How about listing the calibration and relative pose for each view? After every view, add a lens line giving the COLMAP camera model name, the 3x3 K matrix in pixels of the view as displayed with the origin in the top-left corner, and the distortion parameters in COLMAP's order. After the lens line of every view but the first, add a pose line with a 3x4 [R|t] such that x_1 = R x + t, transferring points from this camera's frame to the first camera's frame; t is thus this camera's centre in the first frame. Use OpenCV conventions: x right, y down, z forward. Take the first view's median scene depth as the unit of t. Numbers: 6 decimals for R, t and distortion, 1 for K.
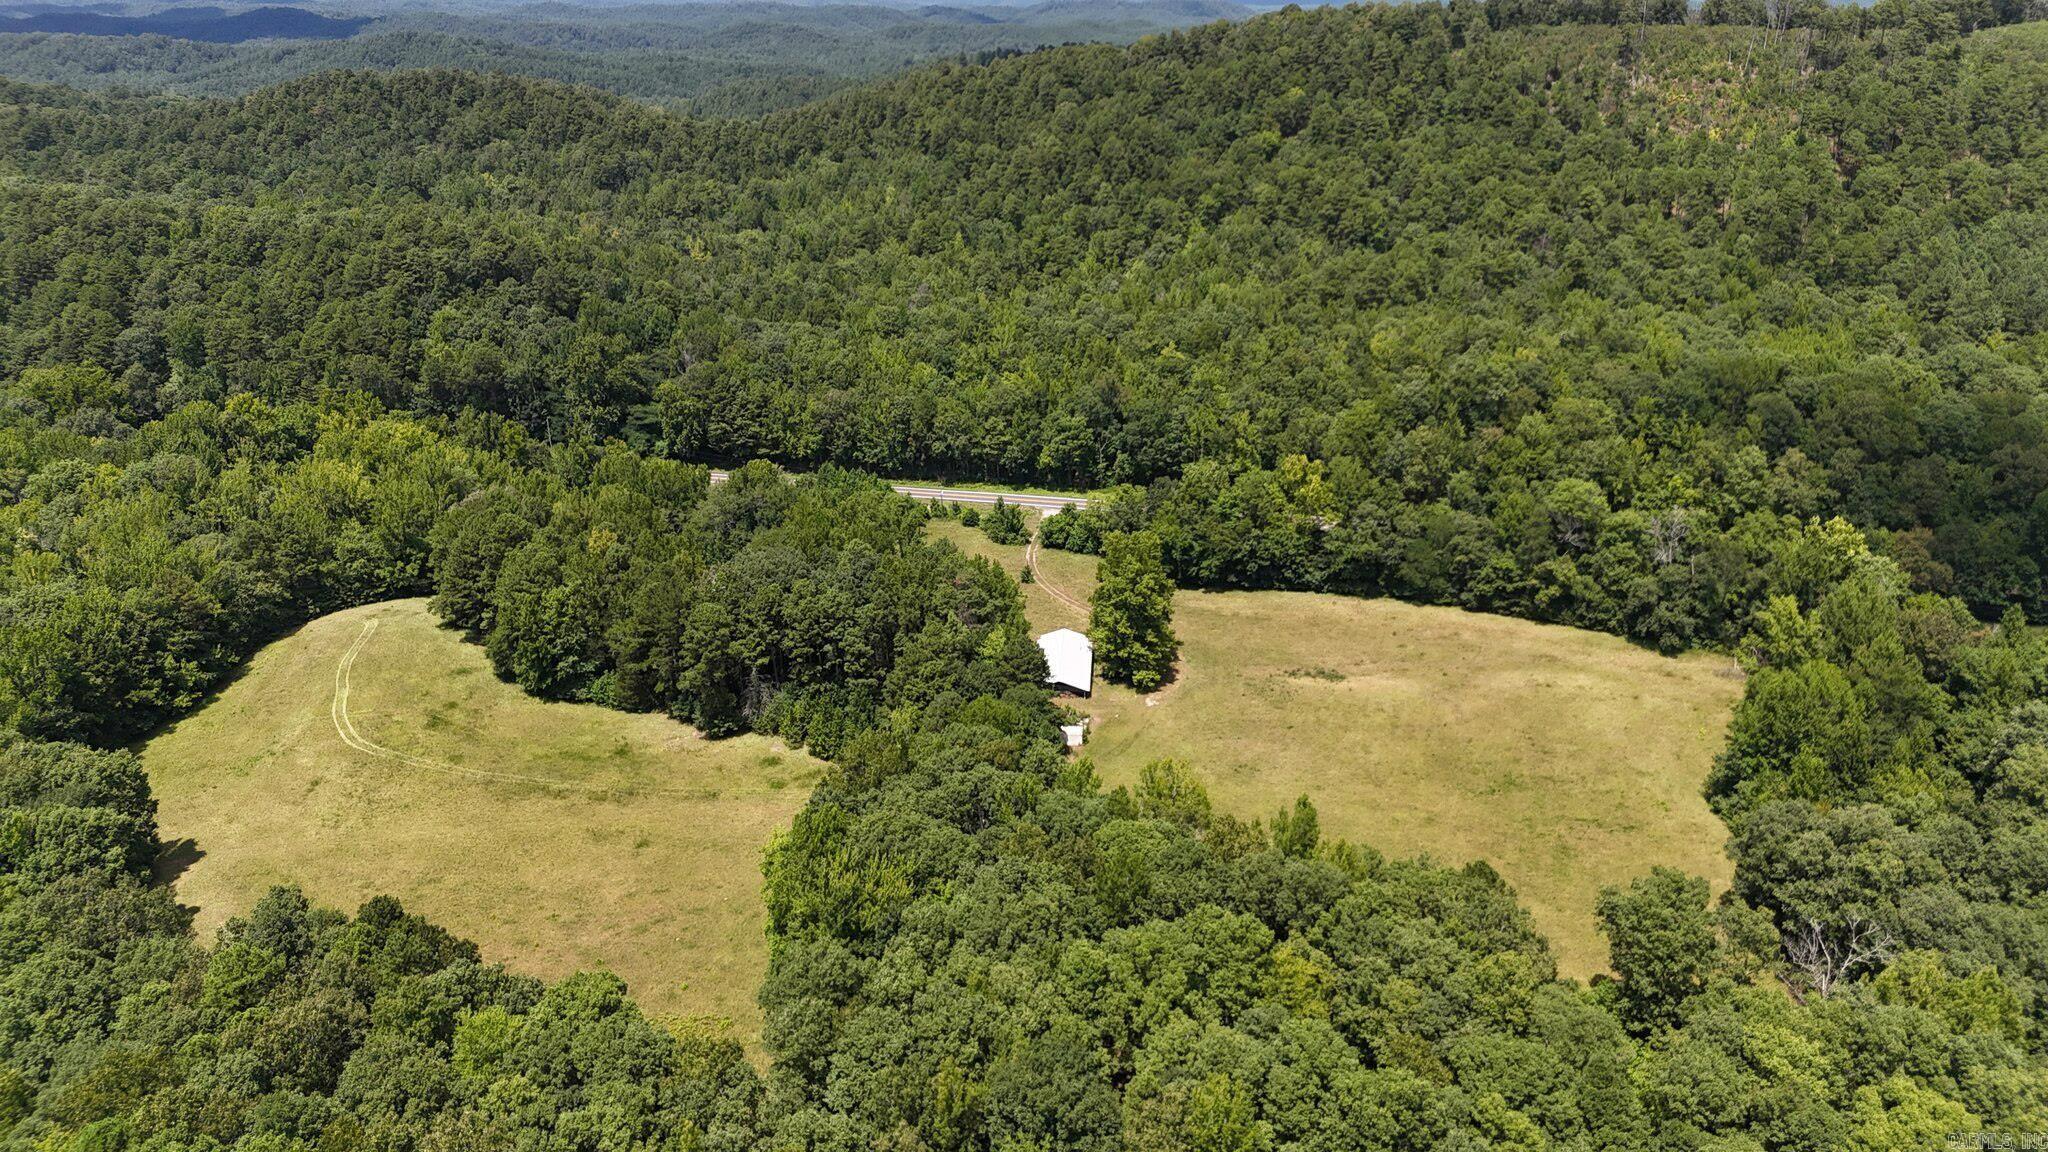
lens RADIAL K [[1493.2, 0, 1030.1], [0, 1493.2, 567.1], [0, 0, 1]] dist [0.067839, -0.077073]
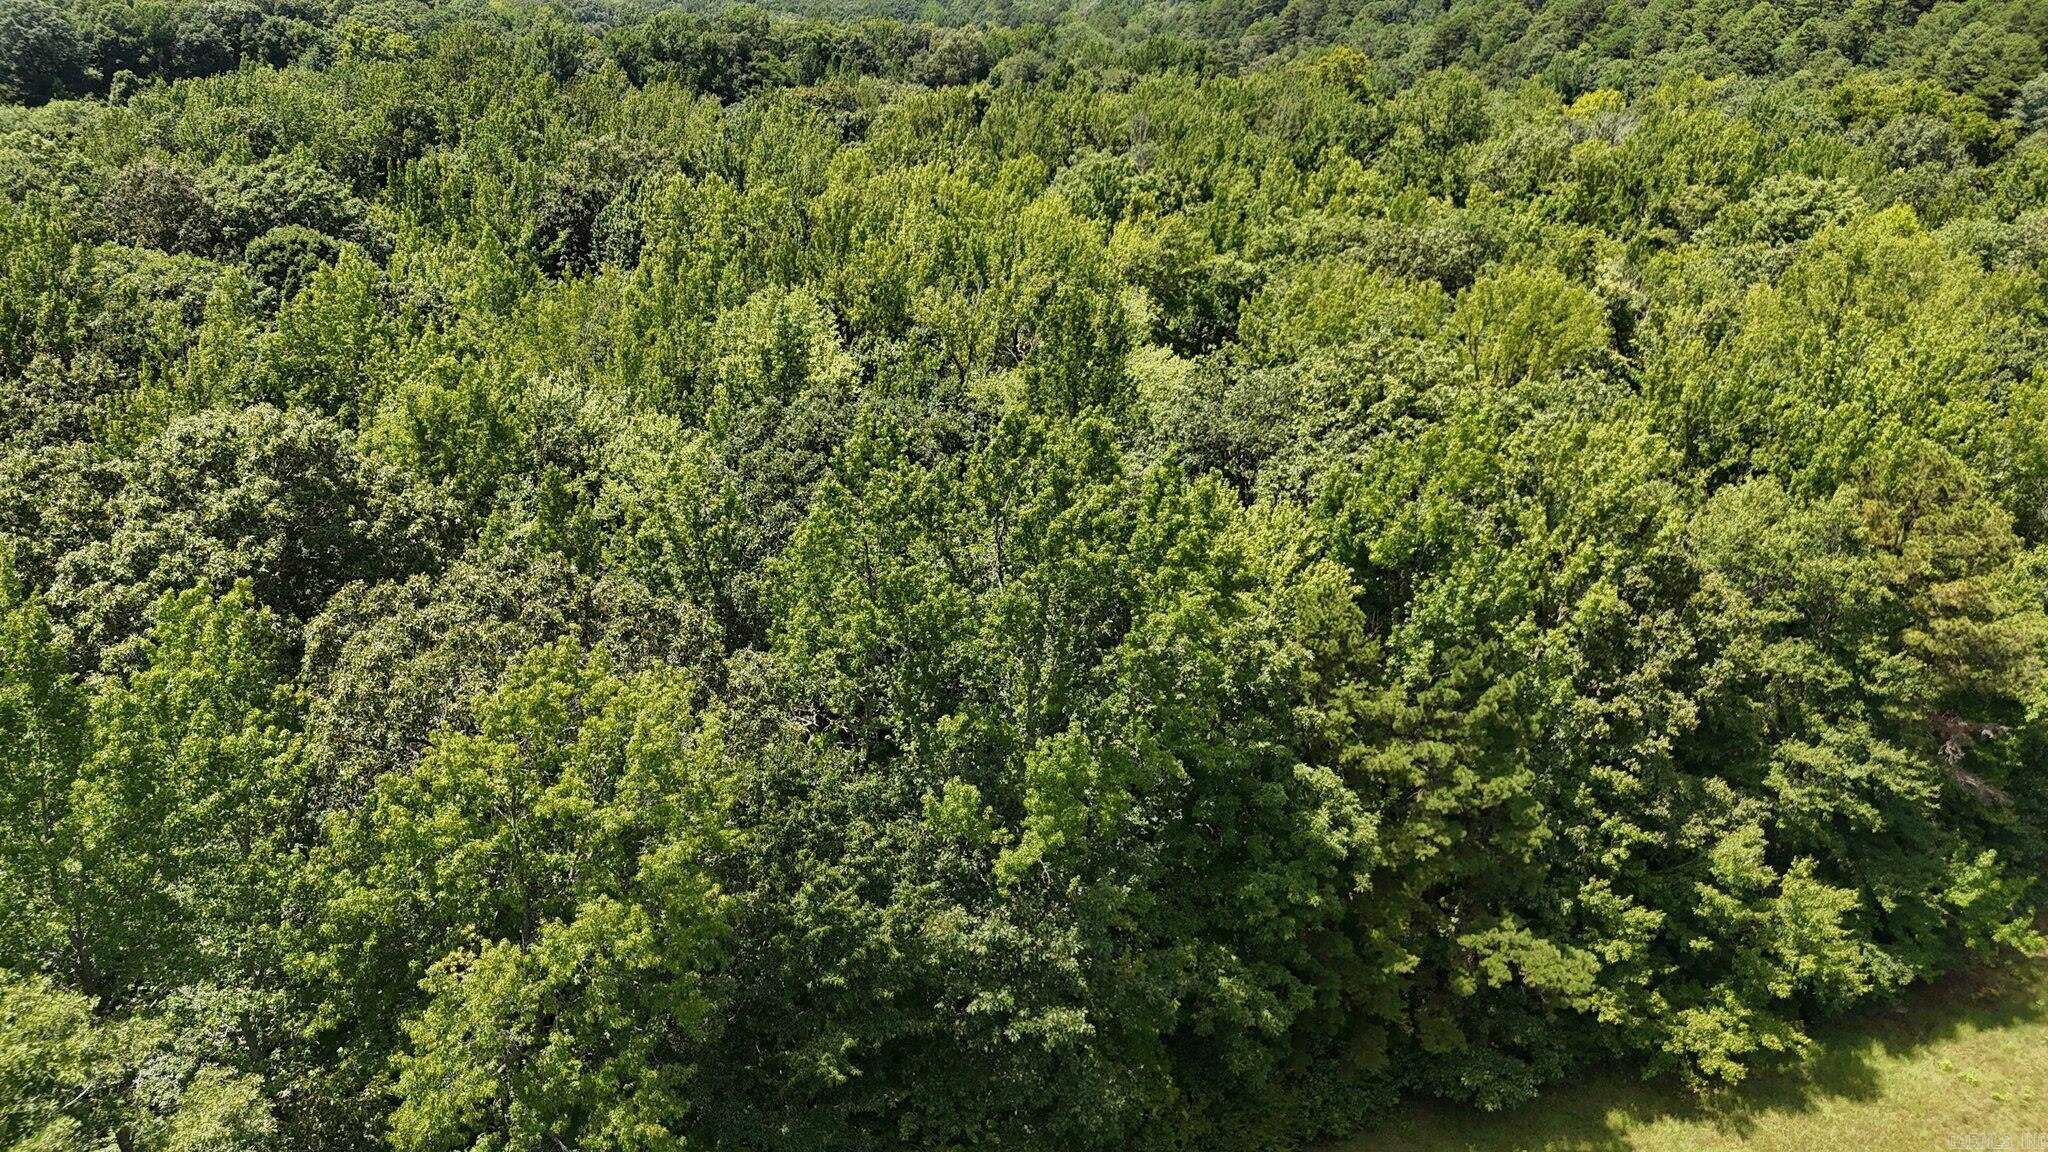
lens RADIAL K [[1493.2, 0, 1025.3], [0, 1493.2, 579.5], [0, 0, 1]] dist [0.067839, -0.077073]
pose [[0.442989, 0.352292, -0.824410, -0.449848], [-0.329648, 0.919147, 0.215642, 0.015435], [0.833722, 0.176238, 0.523304, 0.796077]]
